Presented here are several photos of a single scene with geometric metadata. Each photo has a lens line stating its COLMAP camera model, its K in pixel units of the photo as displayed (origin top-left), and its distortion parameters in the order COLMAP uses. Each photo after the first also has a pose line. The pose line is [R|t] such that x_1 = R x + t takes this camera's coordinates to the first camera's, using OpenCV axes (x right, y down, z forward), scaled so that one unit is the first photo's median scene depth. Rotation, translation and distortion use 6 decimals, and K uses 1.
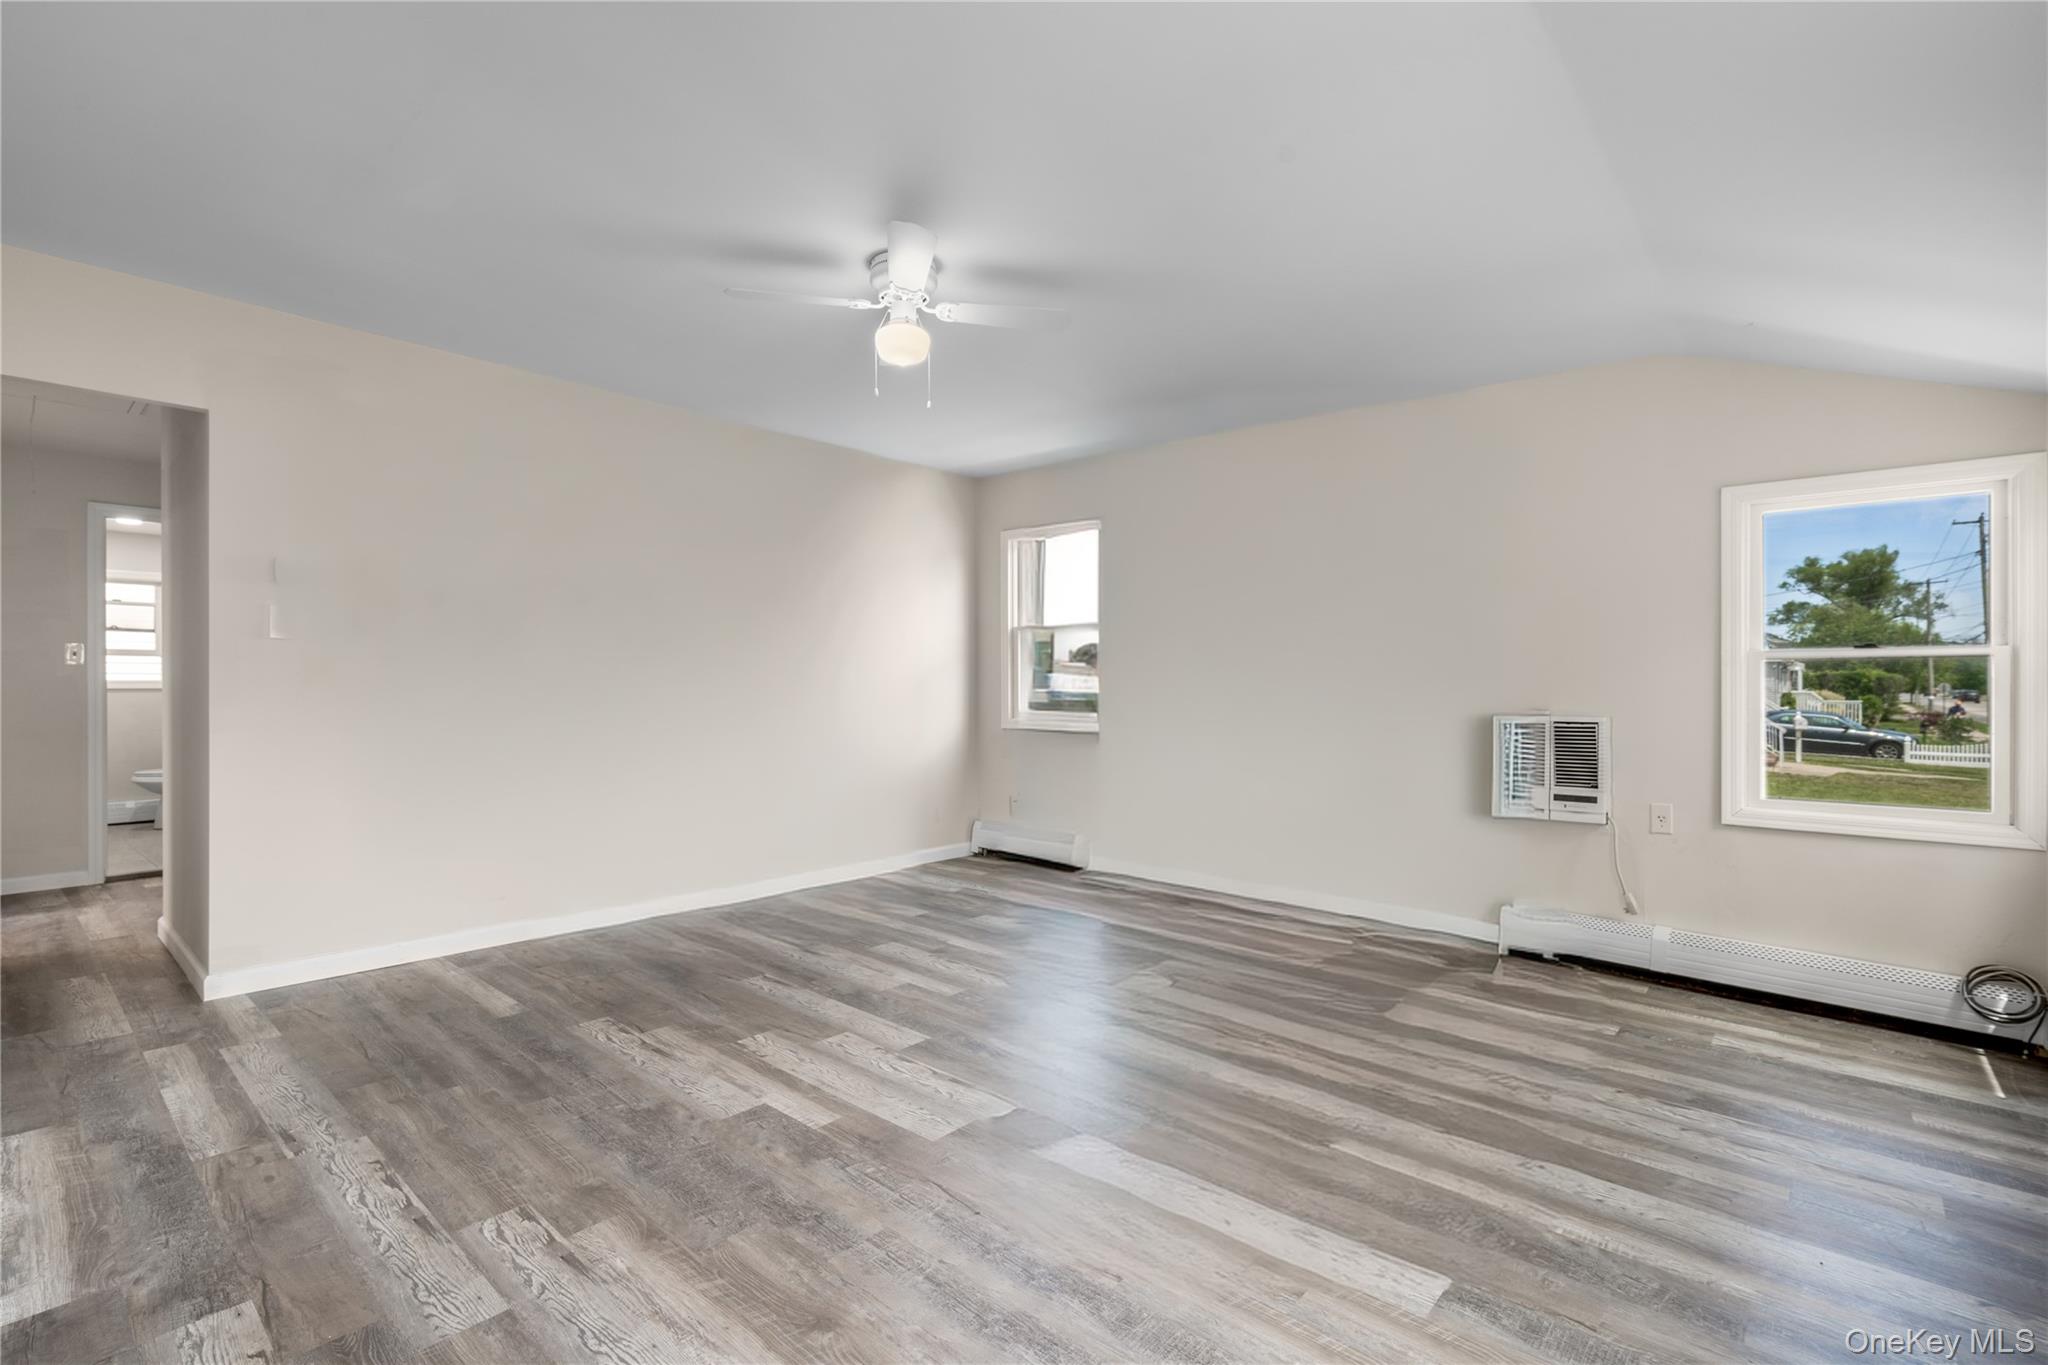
lens RADIAL K [[943.5, 0, 1024.0], [0, 943.5, 682.5], [0, 0, 1]] dist [-0.019167, -0.000213]
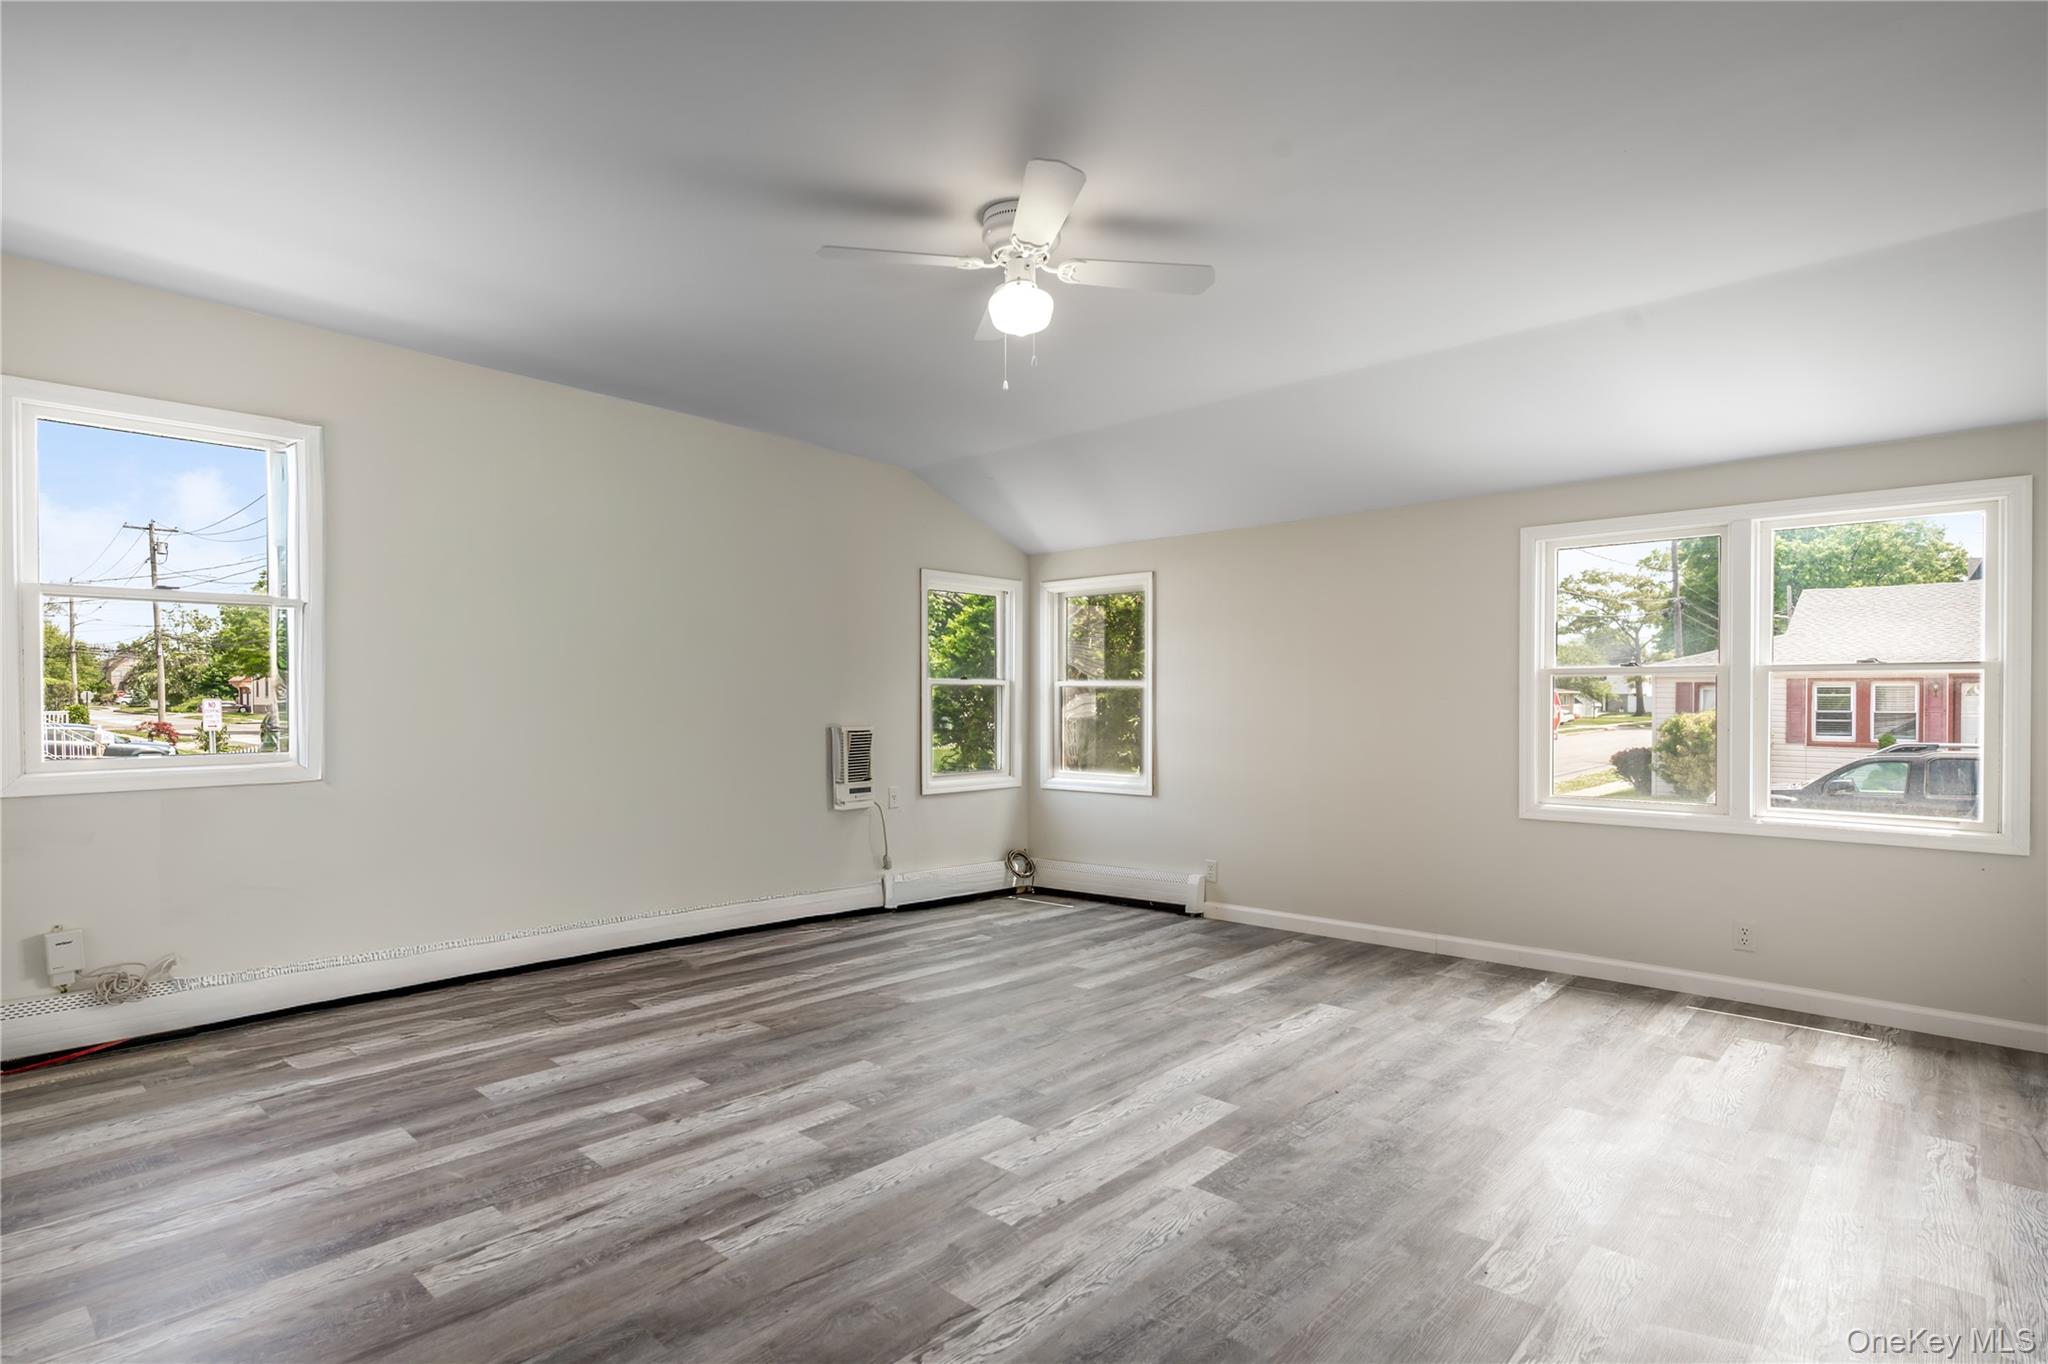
lens RADIAL K [[1031.1, 0, 1024.0], [0, 1031.1, 682.0], [0, 0, 1]] dist [-0.017045, -0.000058]
pose [[0.024744, 0.007640, 0.999665, -1.037776], [0.000533, 0.999971, -0.007656, -0.017397], [-0.999694, 0.000722, 0.024740, 0.937478]]
